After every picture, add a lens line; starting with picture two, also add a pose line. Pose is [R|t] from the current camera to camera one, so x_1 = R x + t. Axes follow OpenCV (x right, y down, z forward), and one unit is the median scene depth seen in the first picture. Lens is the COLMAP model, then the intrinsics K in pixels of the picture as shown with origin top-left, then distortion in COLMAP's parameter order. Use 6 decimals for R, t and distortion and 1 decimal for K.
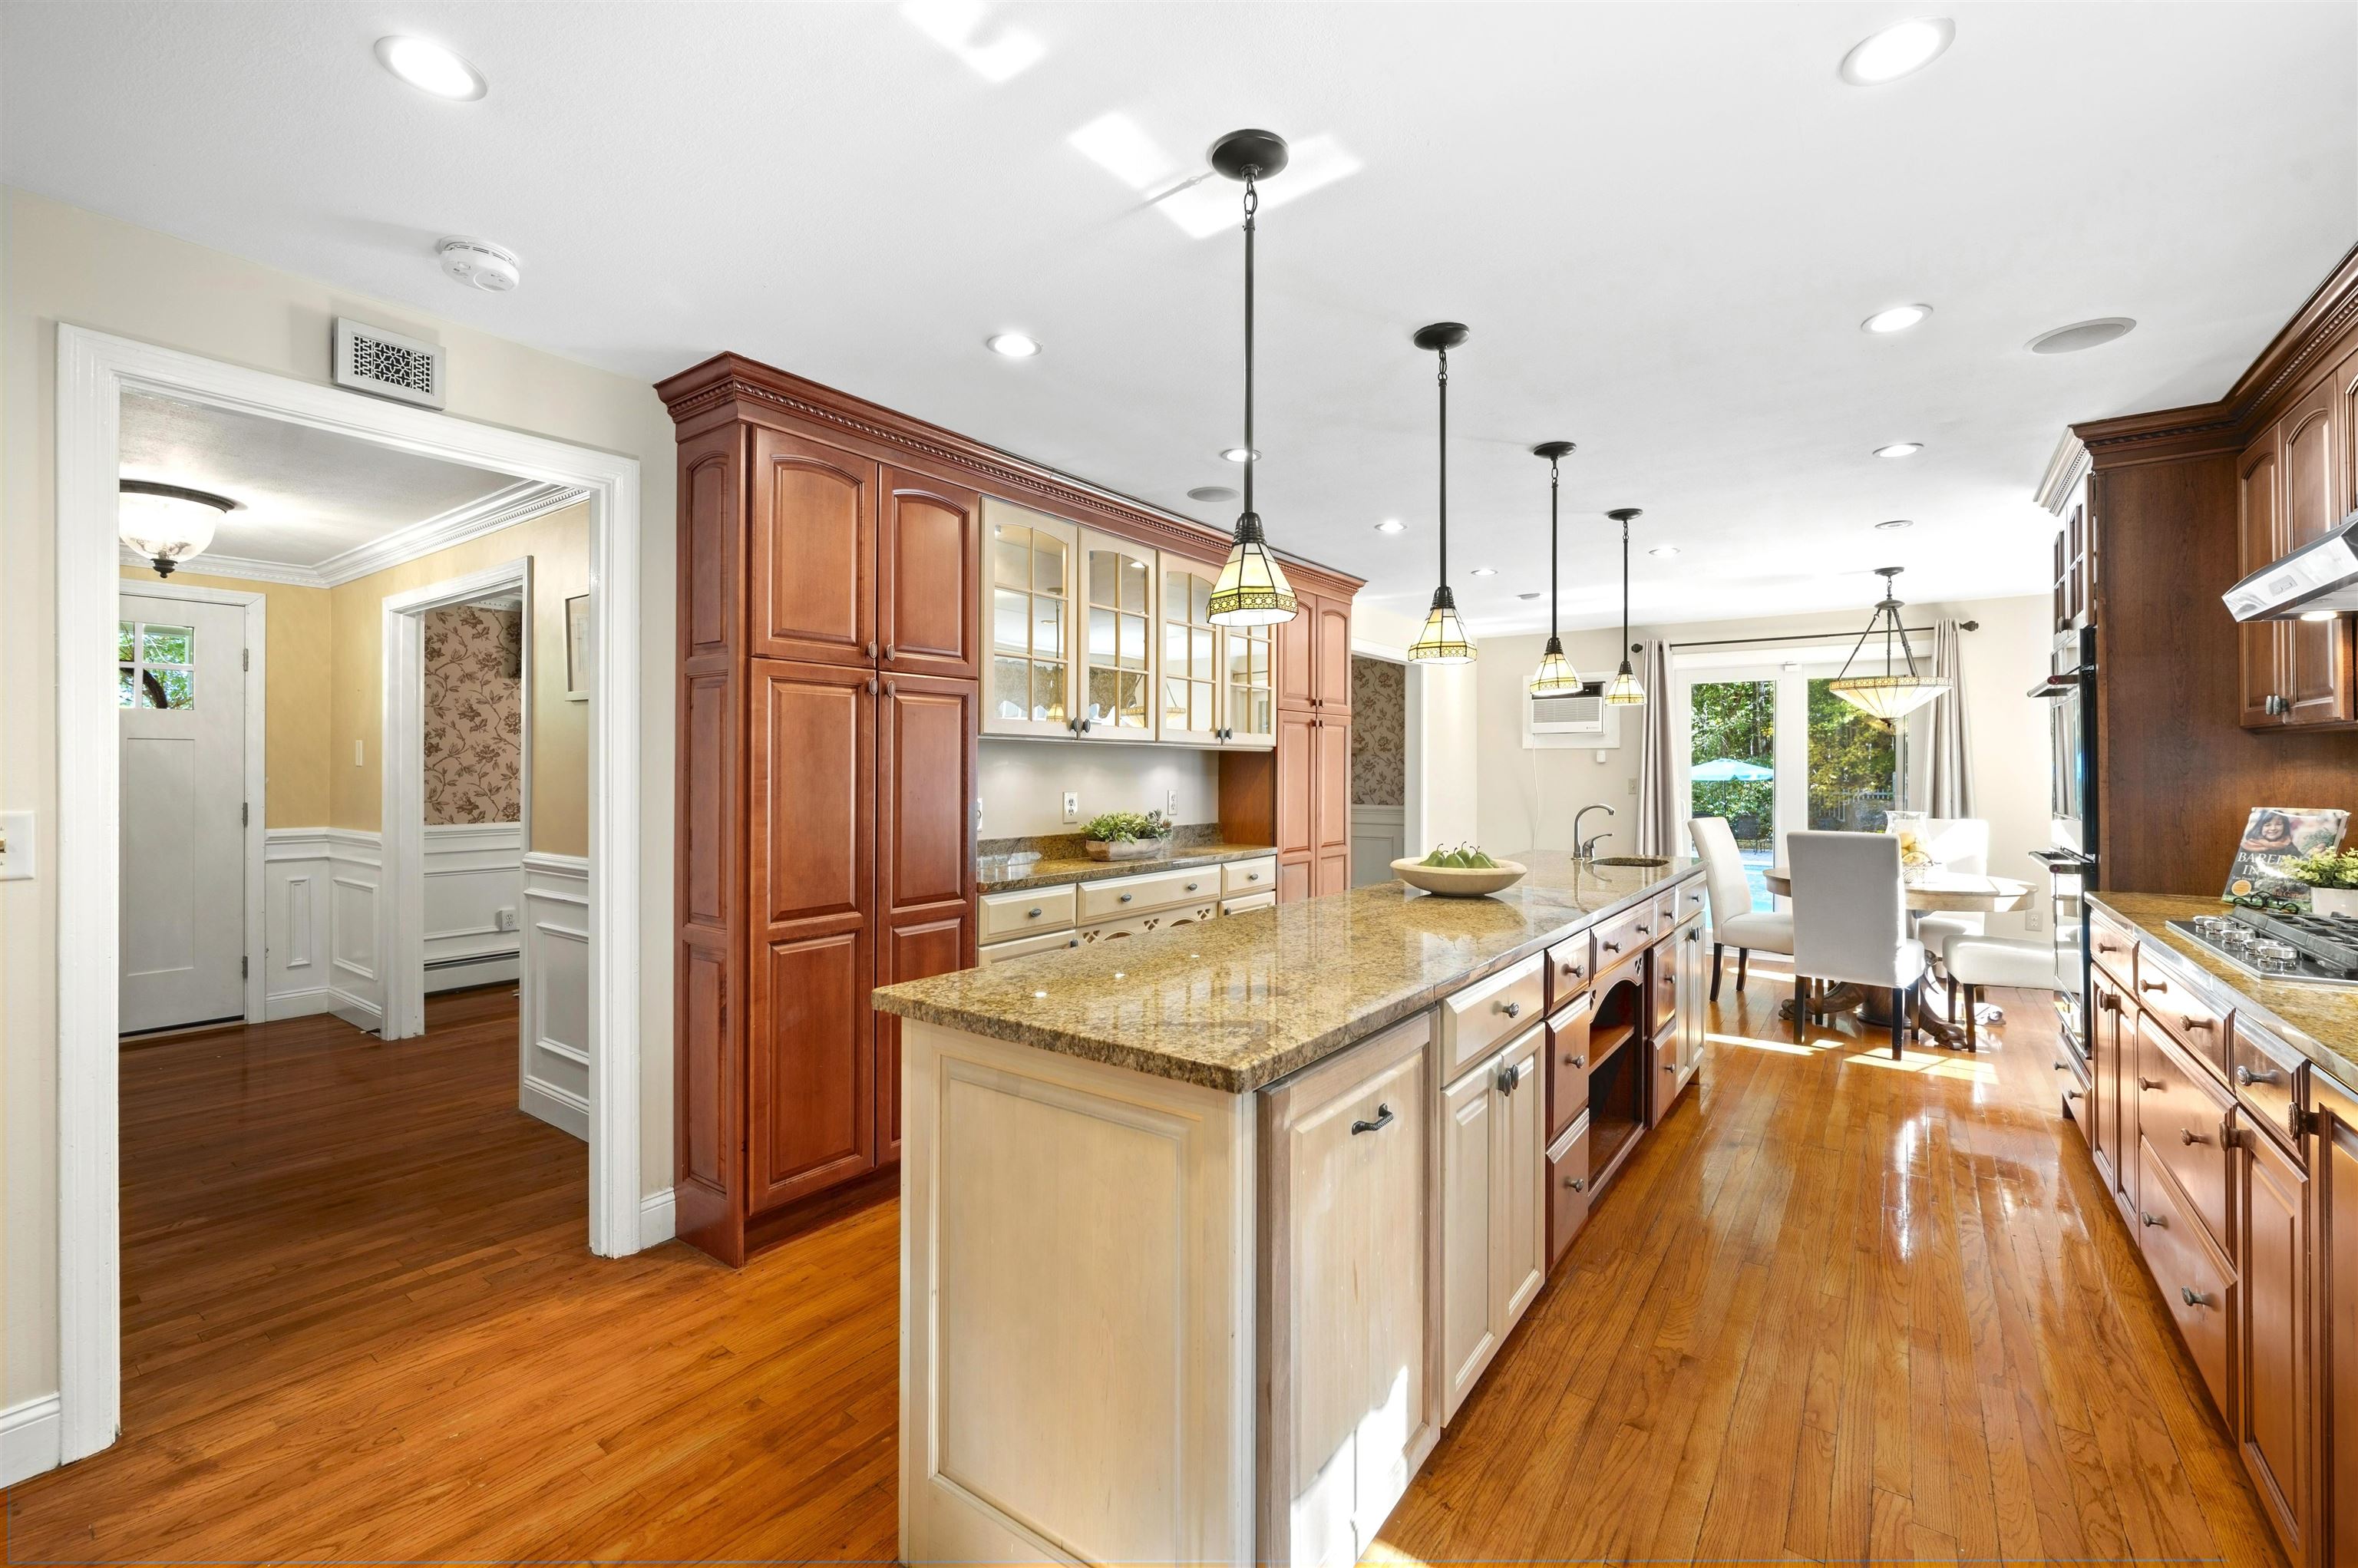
lens RADIAL K [[989.2, 0, 1174.2], [0, 989.2, 772.2], [0, 0, 1]] dist [-0.000352, -0.000903]
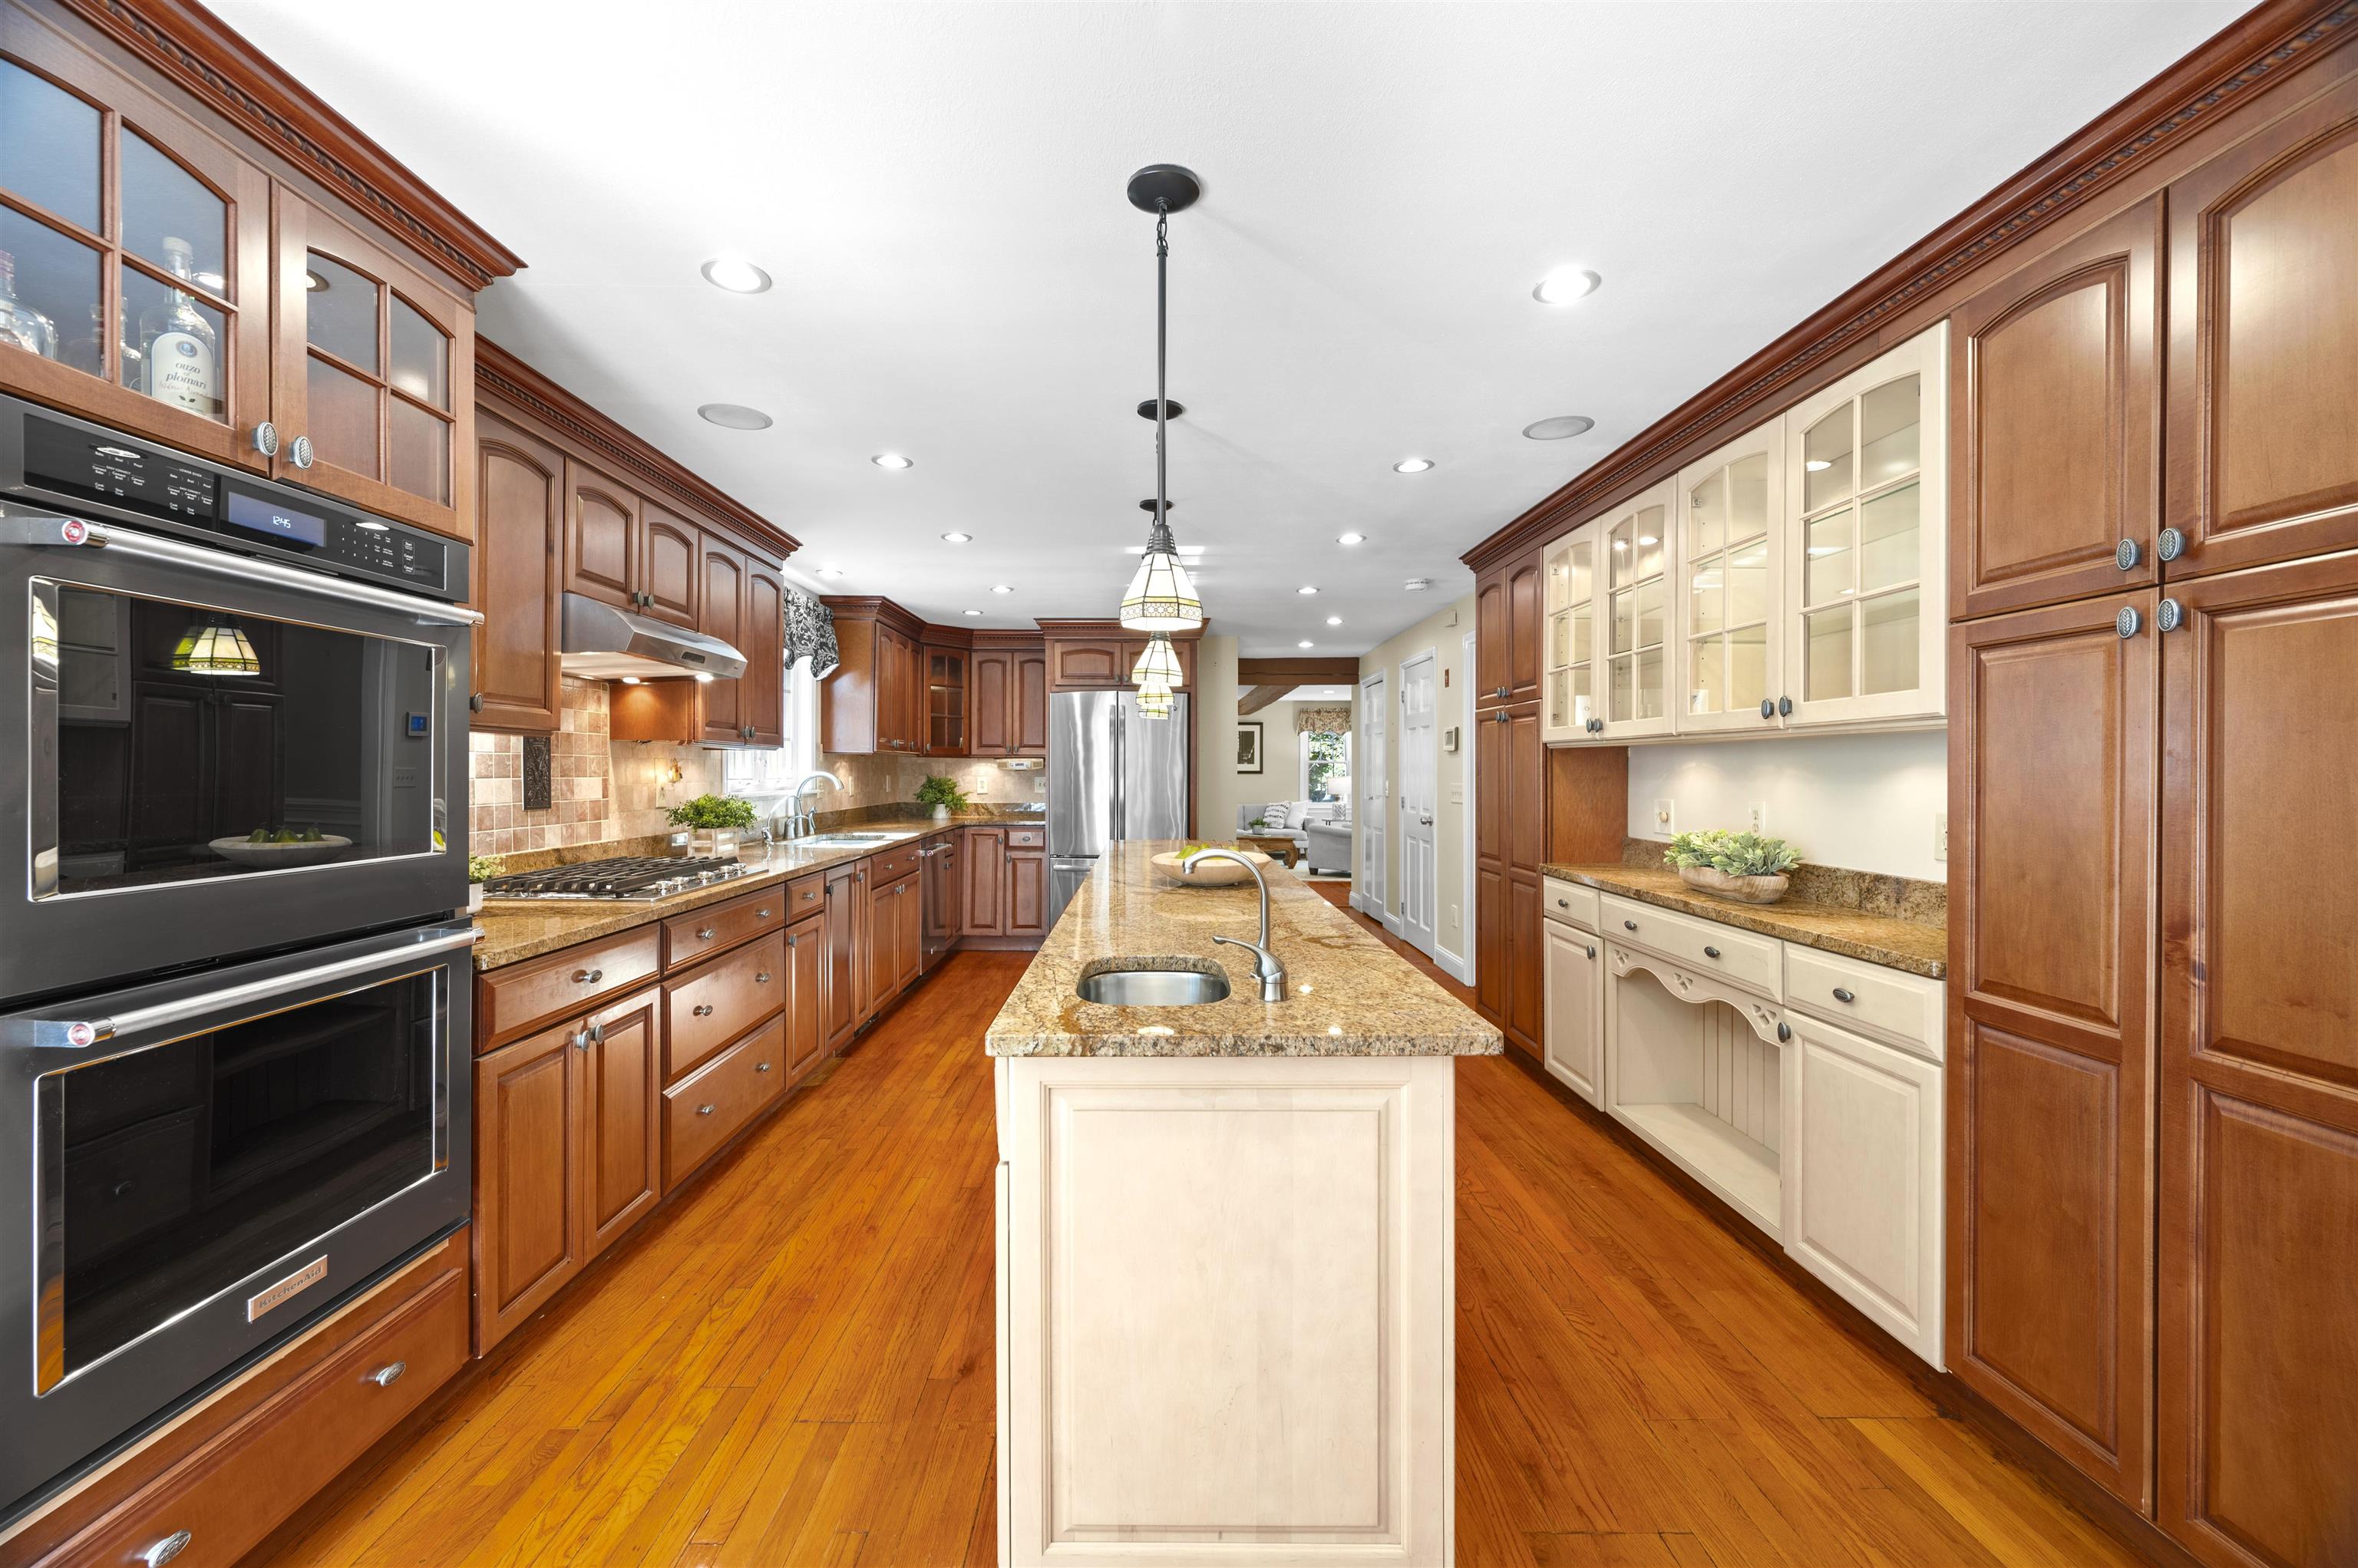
lens RADIAL K [[938.8, 0, 1180.2], [0, 938.8, 767.1], [0, 0, 1]] dist [-0.000790, -0.000423]
pose [[-0.779422, -0.001972, -0.626496, 0.693229], [-0.001835, 0.999998, -0.000865, -0.003459], [0.626496, 0.000475, -0.779424, 1.300659]]
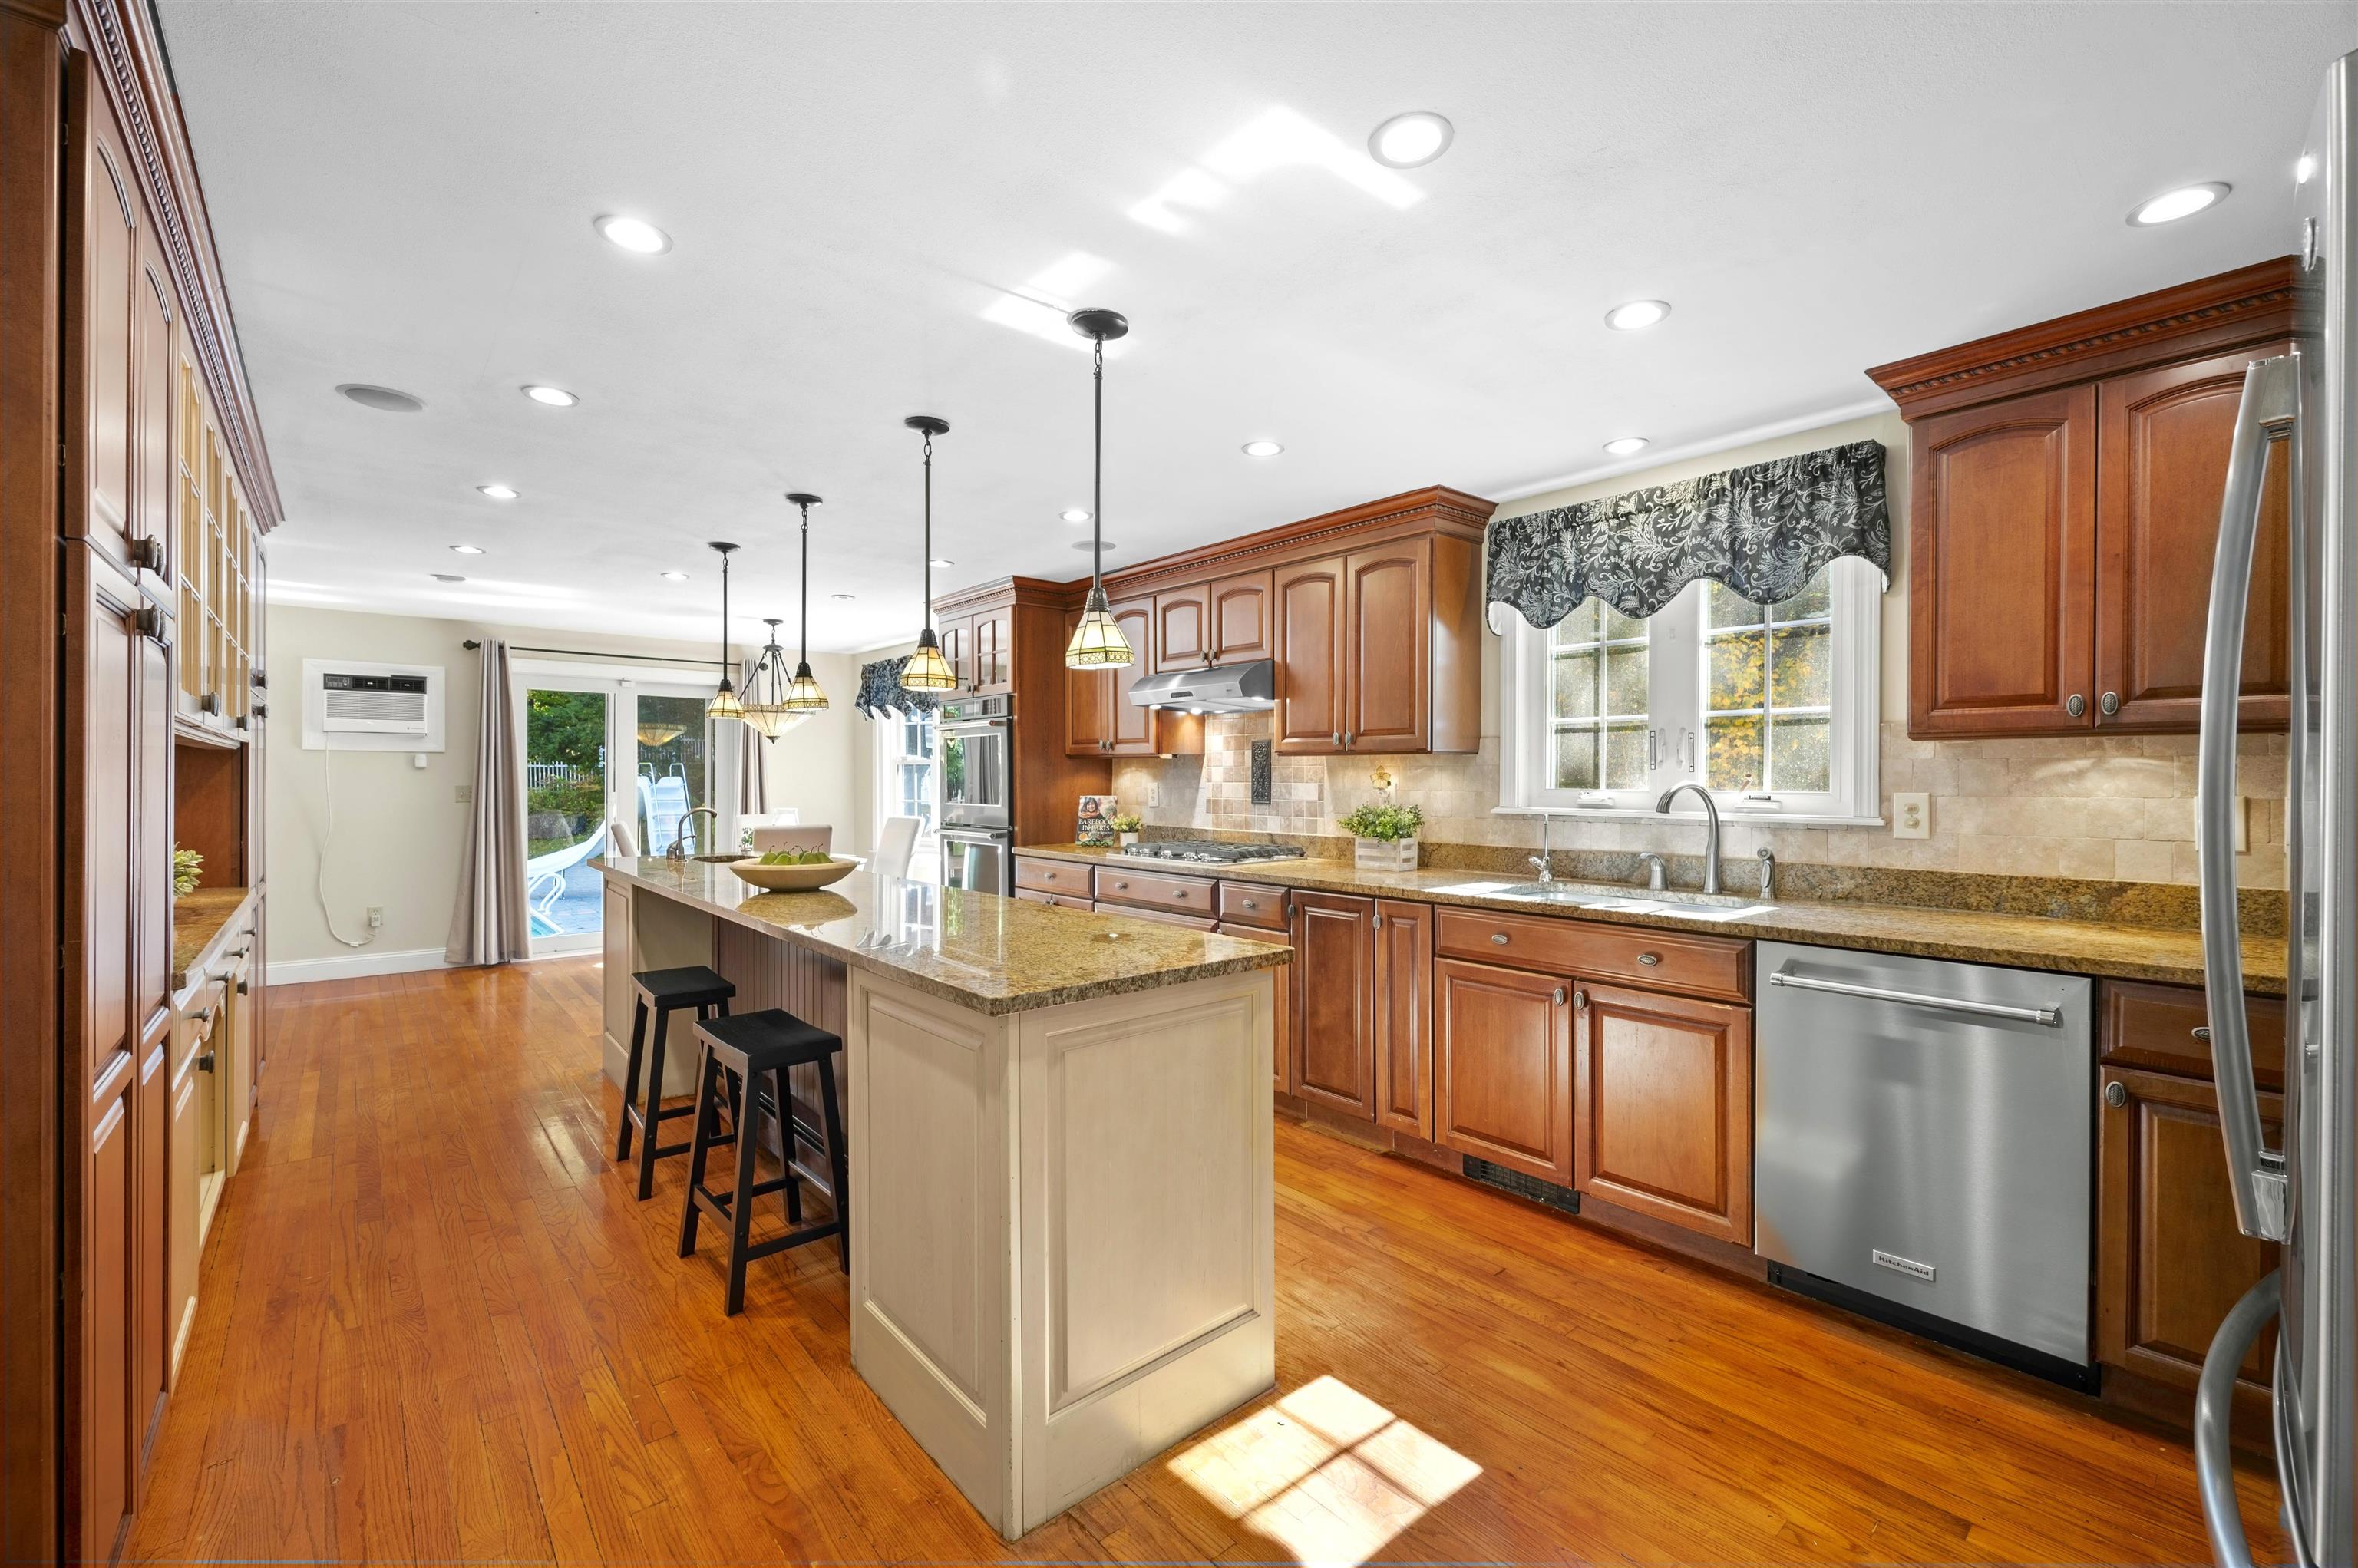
lens RADIAL K [[989.2, 0, 1192.9], [0, 989.2, 784.6], [0, 0, 1]] dist [-0.000352, -0.000903]
pose [[0.208584, -0.007942, 0.977972, -0.511793], [0.001416, 0.999968, 0.007819, -0.001651], [-0.978003, -0.000246, 0.208589, 0.246005]]
